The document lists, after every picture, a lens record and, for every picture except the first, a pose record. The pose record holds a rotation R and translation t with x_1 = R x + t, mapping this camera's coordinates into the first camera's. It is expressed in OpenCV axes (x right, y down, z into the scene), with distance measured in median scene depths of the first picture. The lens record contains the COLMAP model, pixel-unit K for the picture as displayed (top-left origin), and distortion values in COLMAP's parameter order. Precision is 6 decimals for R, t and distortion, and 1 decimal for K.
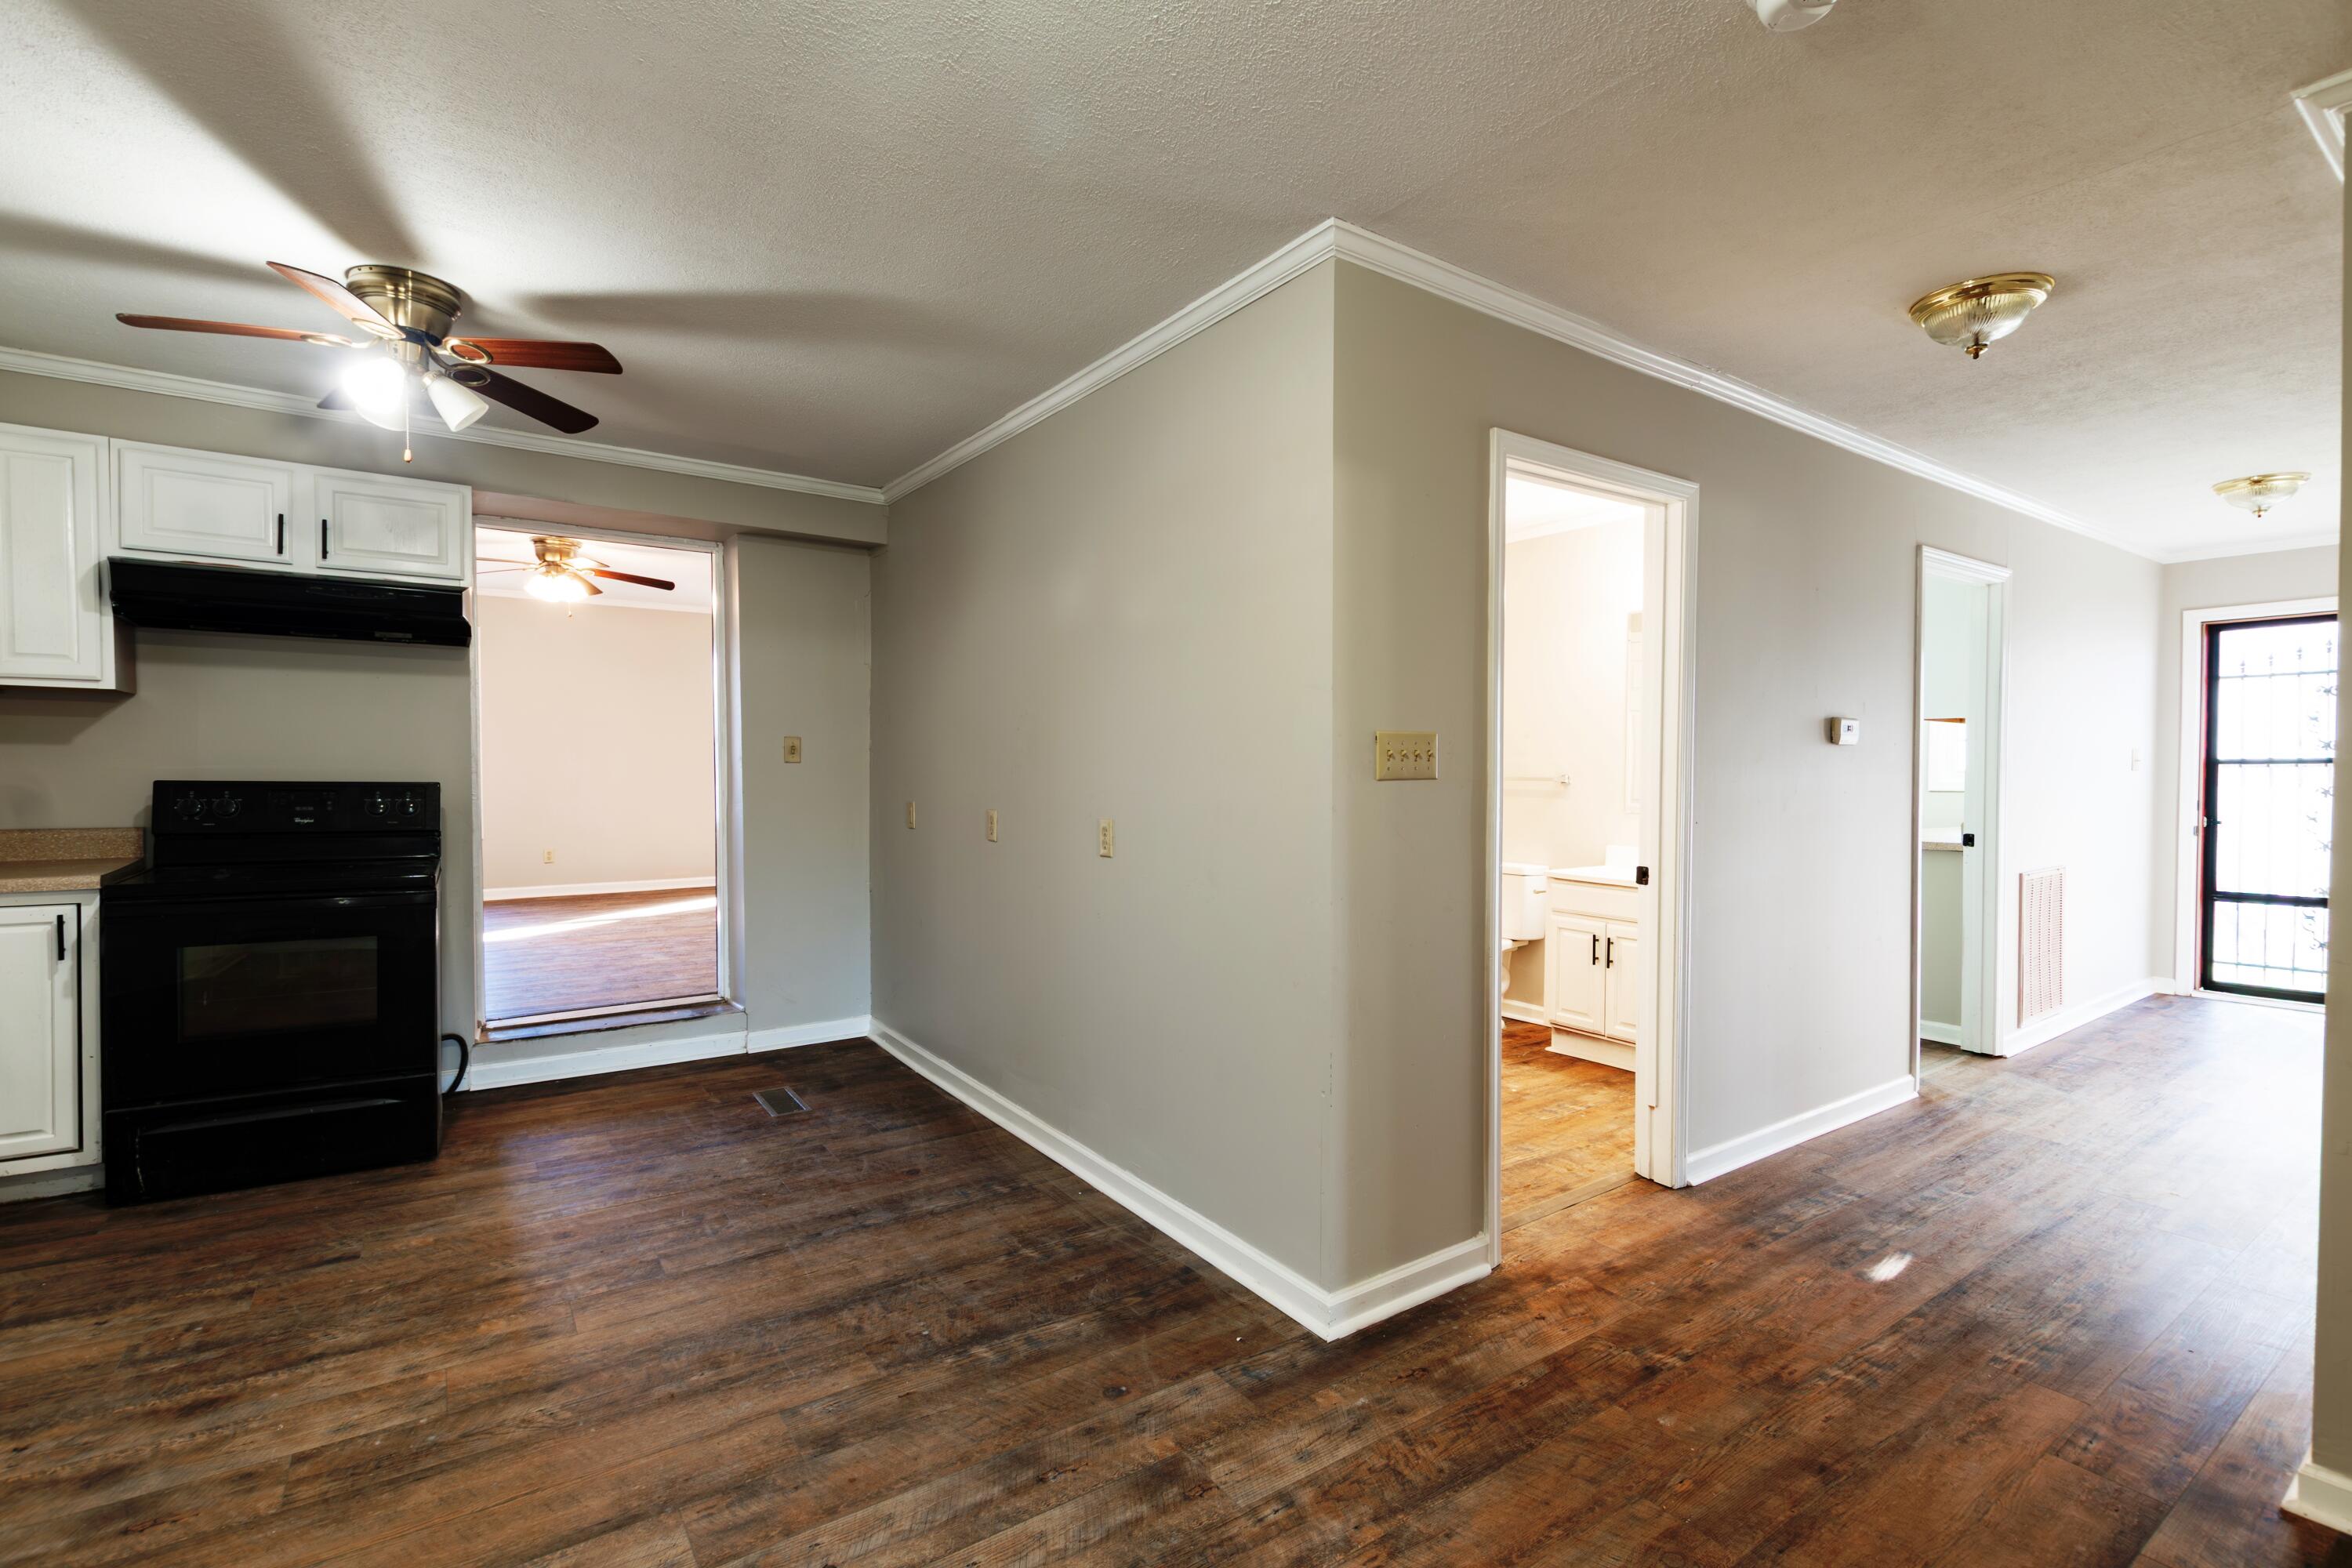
lens RADIAL K [[1061.5, 0, 1176.0], [0, 1061.5, 784.0], [0, 0, 1]] dist [-0.002162, -0.001440]
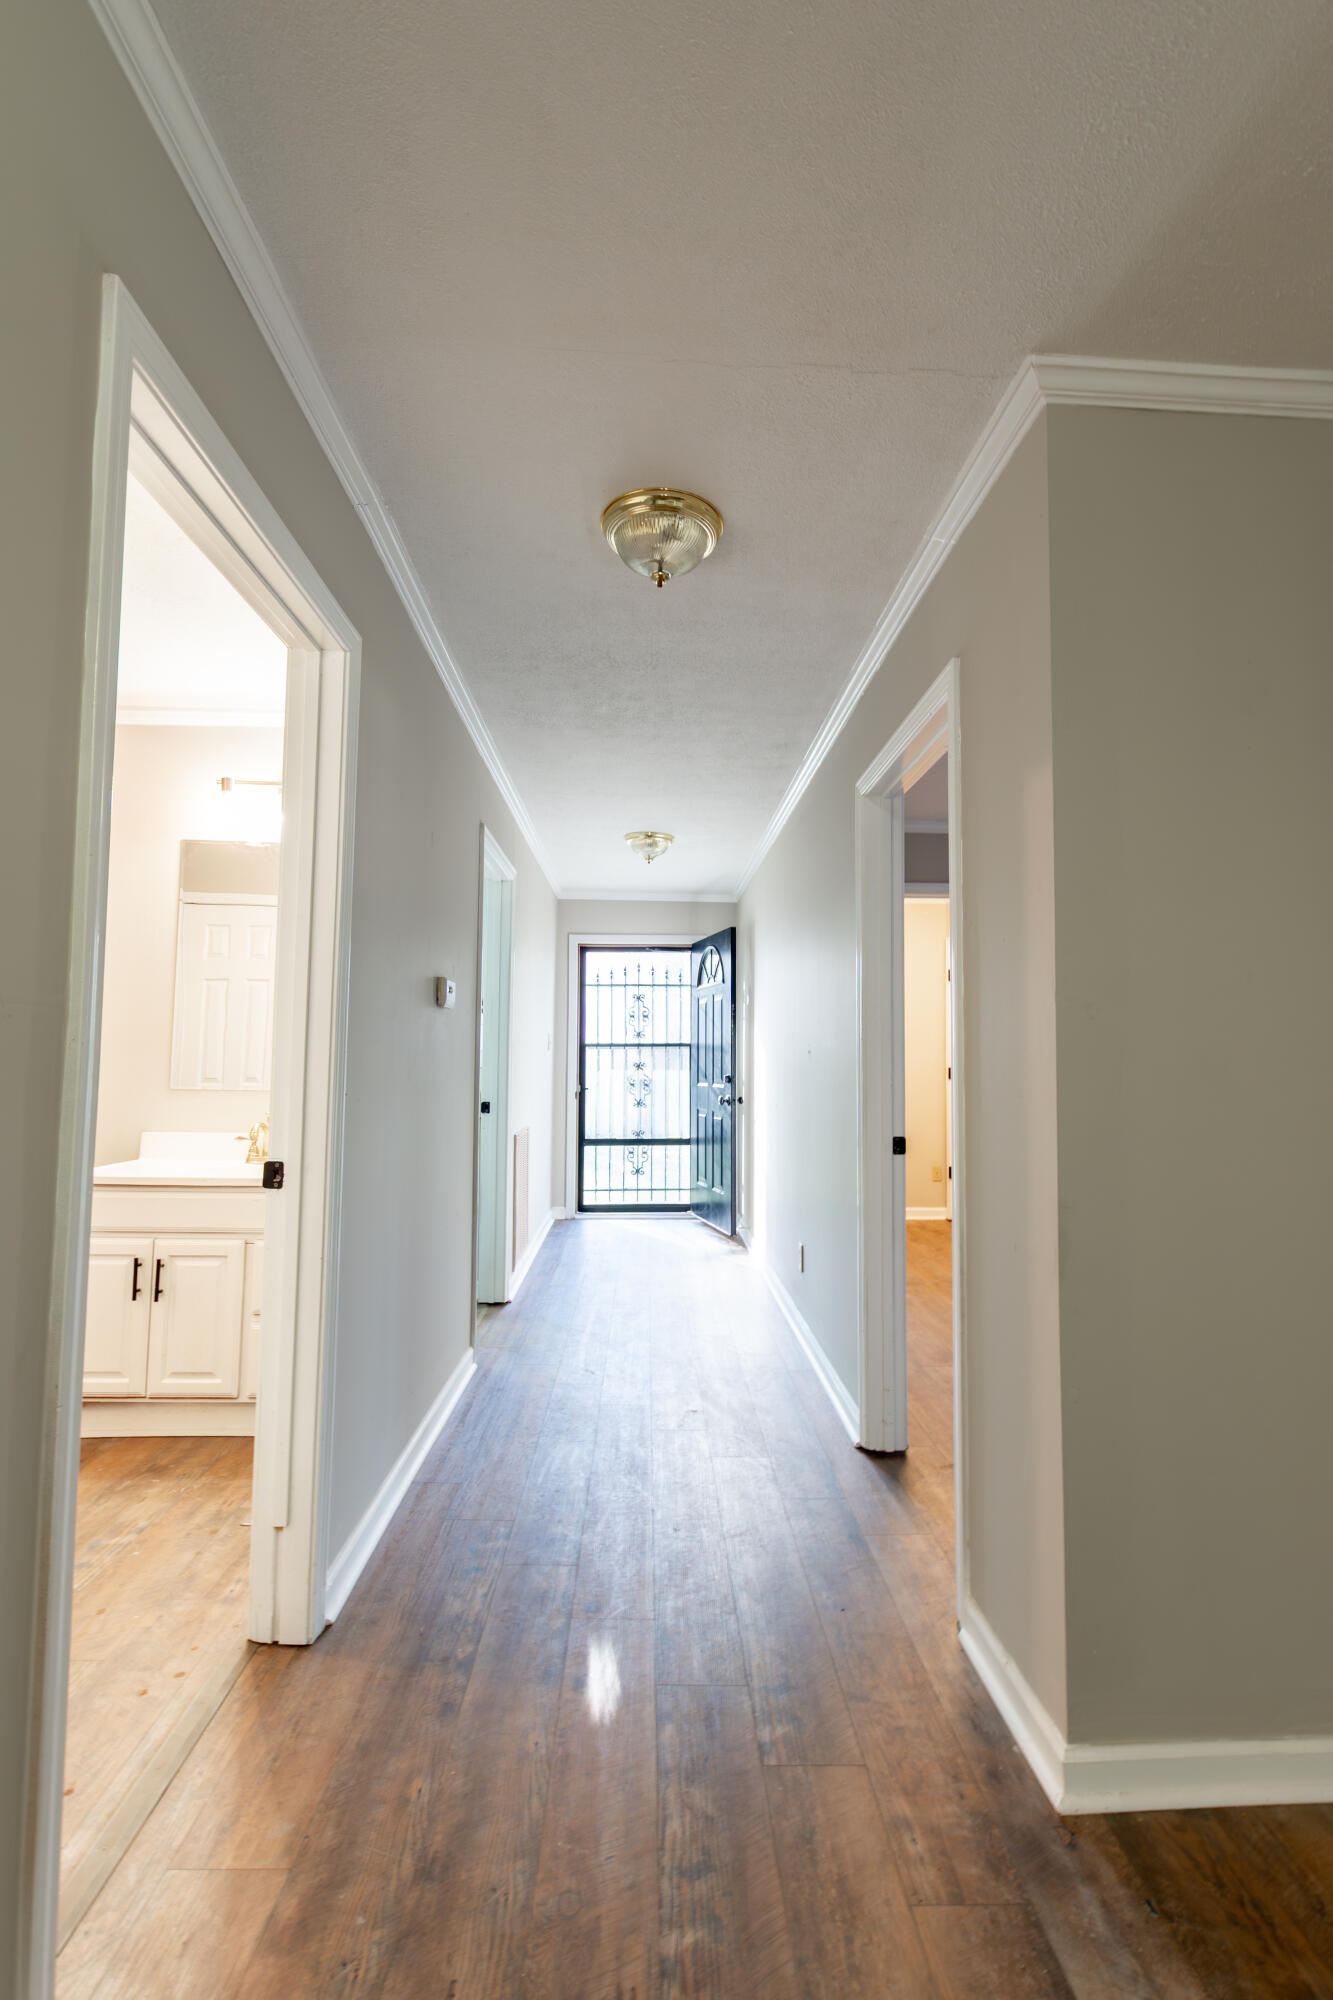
lens RADIAL K [[872.3, 0, 633.1], [0, 872.3, 1008.1], [0, 0, 1]] dist [0.002867, 0.000145]
pose [[0.549976, 0.057321, 0.833211, 0.077497], [0.004521, 0.997423, -0.071602, 0.016912], [-0.835168, 0.043146, 0.548300, 0.399777]]
